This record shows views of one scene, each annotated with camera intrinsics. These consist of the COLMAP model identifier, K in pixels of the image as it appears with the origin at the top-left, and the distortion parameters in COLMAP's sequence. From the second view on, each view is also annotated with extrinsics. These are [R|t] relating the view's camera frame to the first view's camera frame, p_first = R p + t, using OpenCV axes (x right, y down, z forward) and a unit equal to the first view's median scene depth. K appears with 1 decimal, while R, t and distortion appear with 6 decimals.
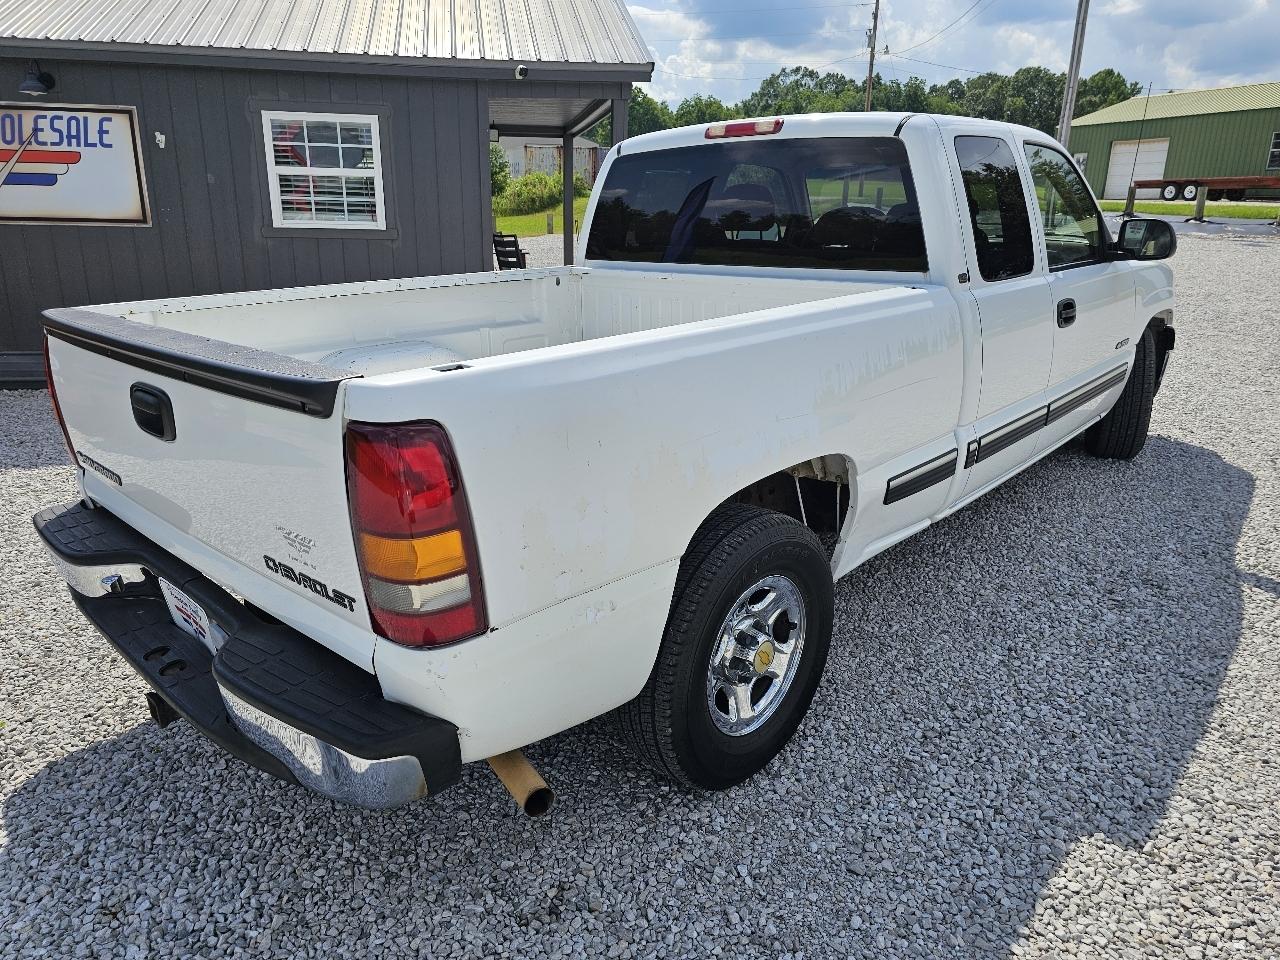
lens RADIAL K [[851.9, 0, 635.4], [0, 851.9, 467.8], [0, 0, 1]] dist [0.058113, -0.055439]
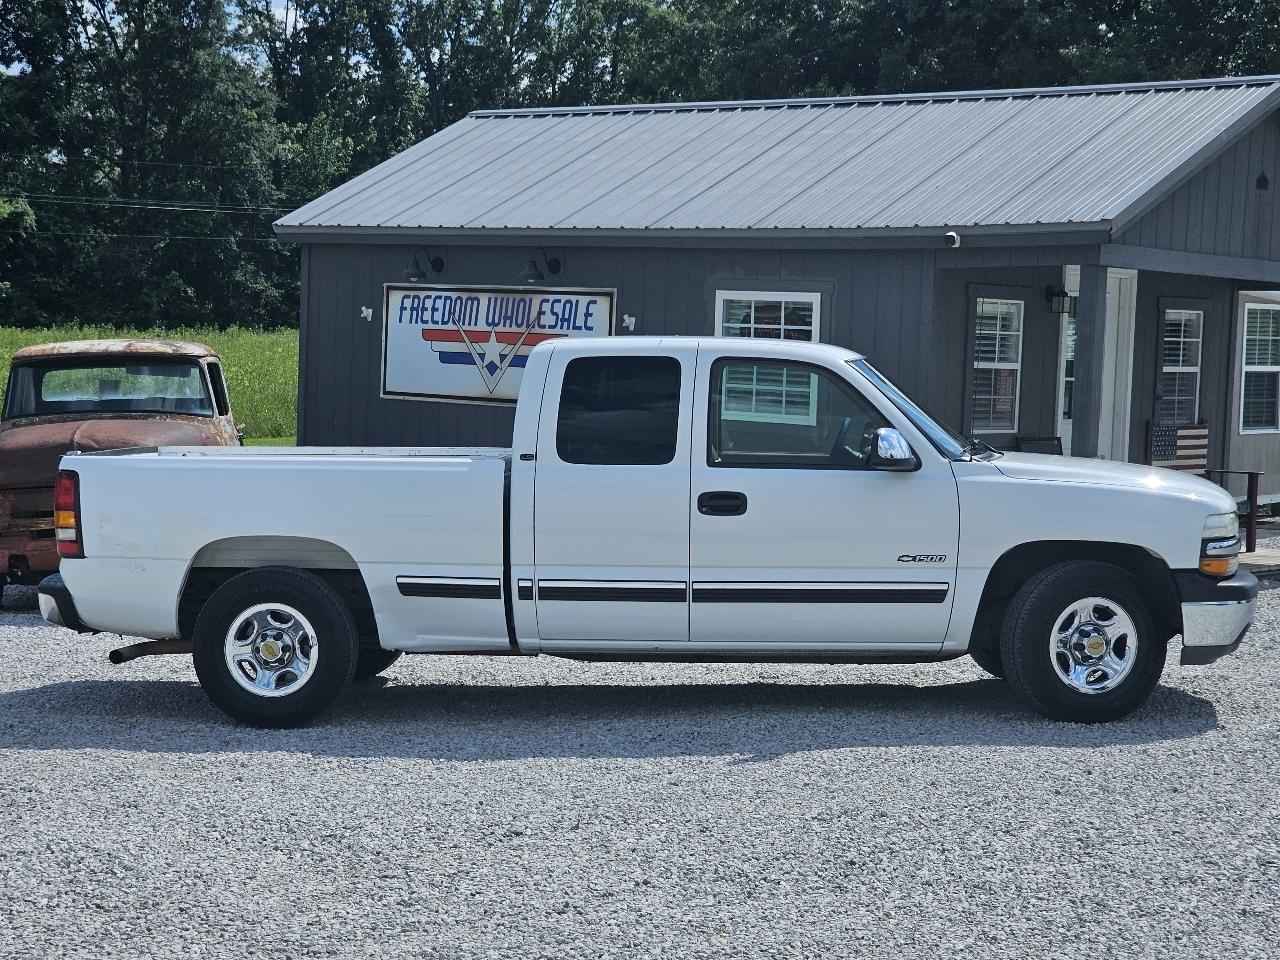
lens RADIAL K [[2219.8, 0, 640.0], [0, 2219.8, 480.0], [0, 0, 1]] dist [-0.016338, 0.622312]
pose [[0.653226, 0.054203, -0.755220, 1.245913], [-0.241317, 0.960324, -0.139802, 0.104281], [0.717678, 0.273570, 0.640389, -0.446482]]
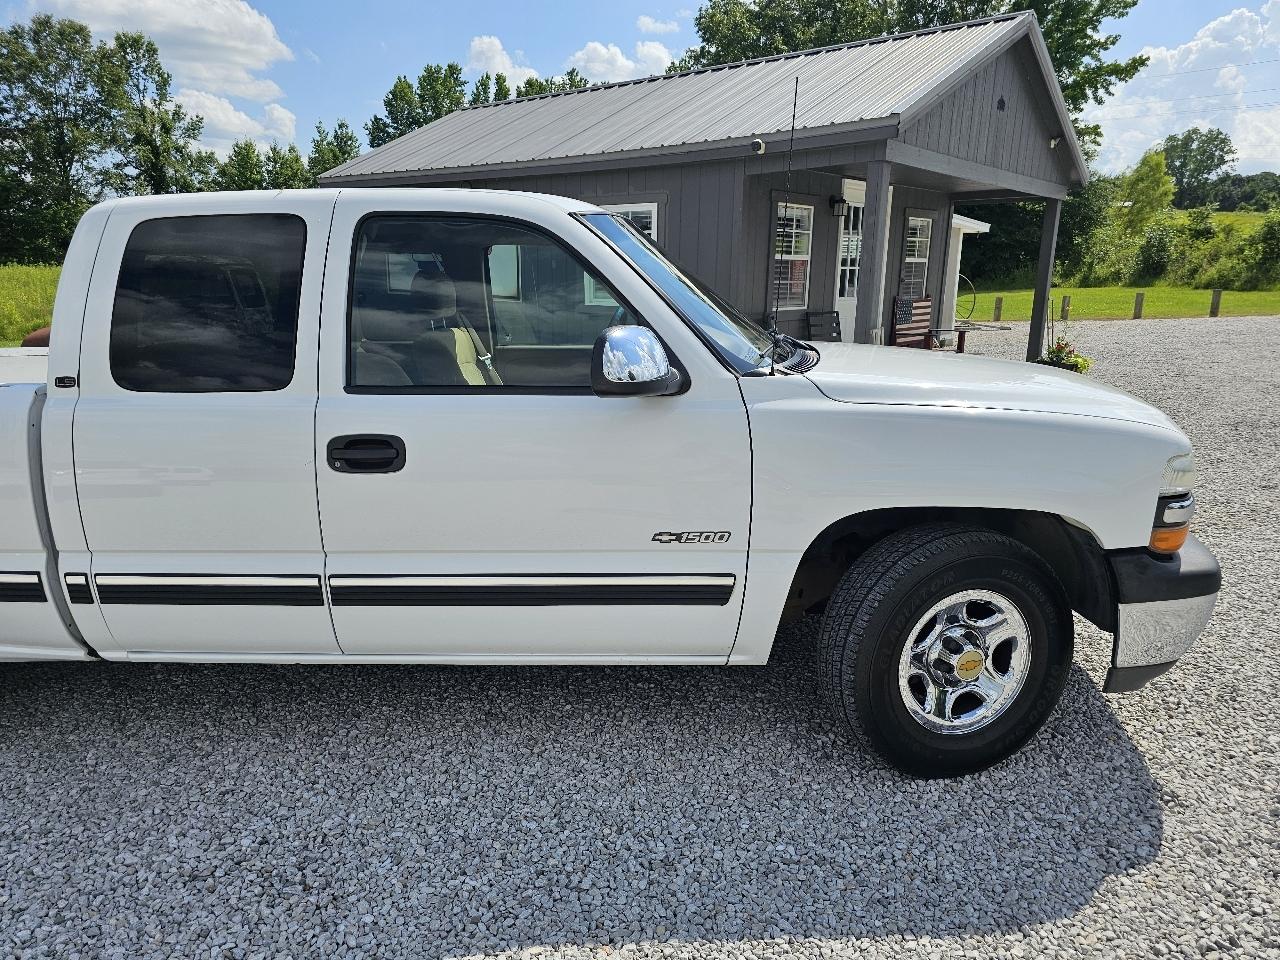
lens RADIAL K [[851.9, 0, 635.4], [0, 851.9, 467.8], [0, 0, 1]] dist [0.058113, -0.055439]
pose [[0.647794, 0.164260, -0.743896, 0.552639], [-0.220431, 0.975123, 0.023363, -0.110798], [0.729228, 0.148843, 0.667887, 0.330418]]
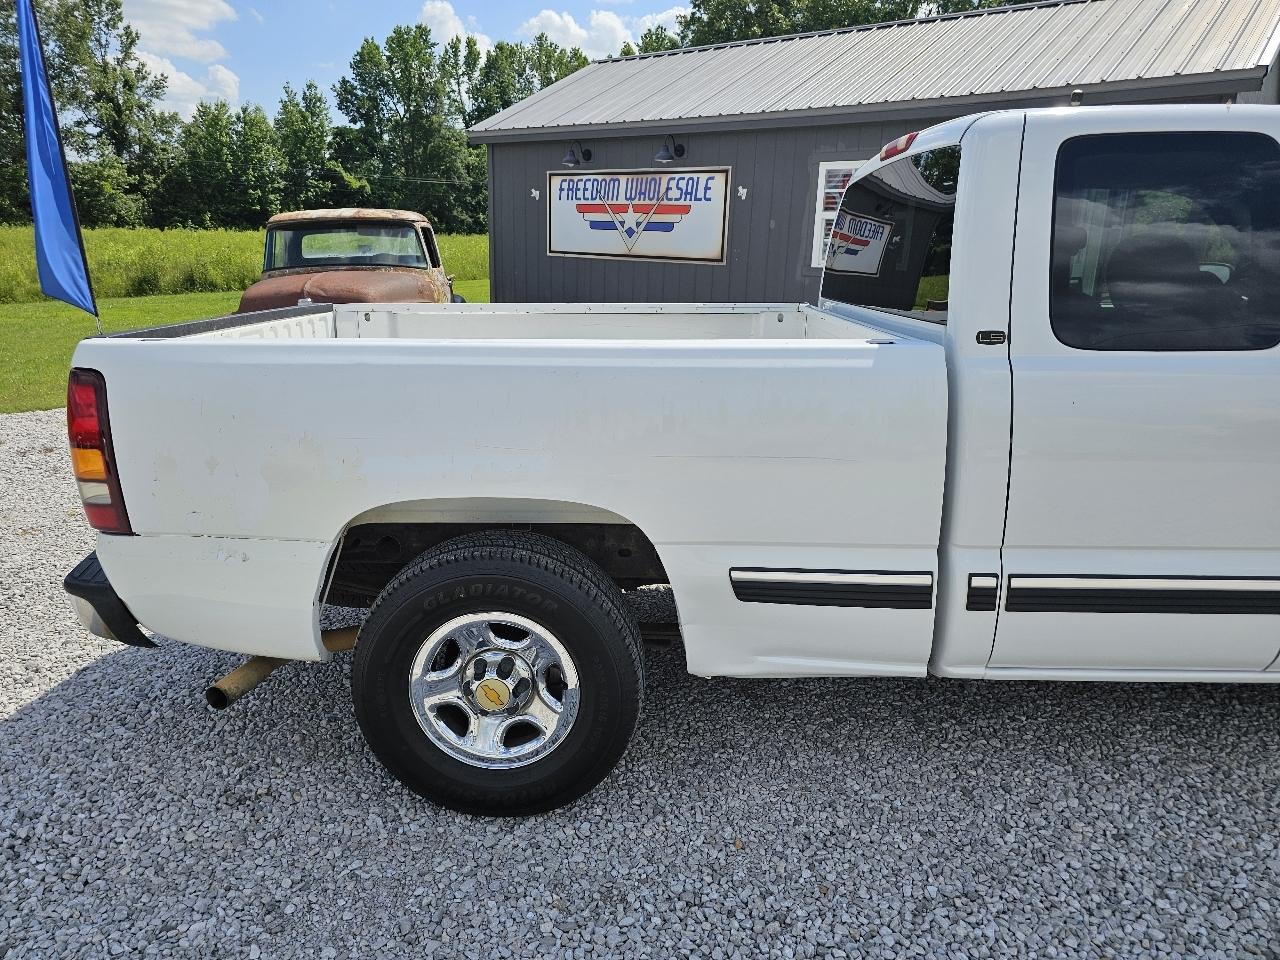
lens RADIAL K [[851.9, 0, 635.4], [0, 851.9, 467.8], [0, 0, 1]] dist [0.058113, -0.055439]
pose [[0.668898, 0.193153, -0.717822, 0.276531], [-0.230361, 0.971975, 0.046881, -0.033185], [0.706760, 0.134000, 0.694647, 0.128414]]
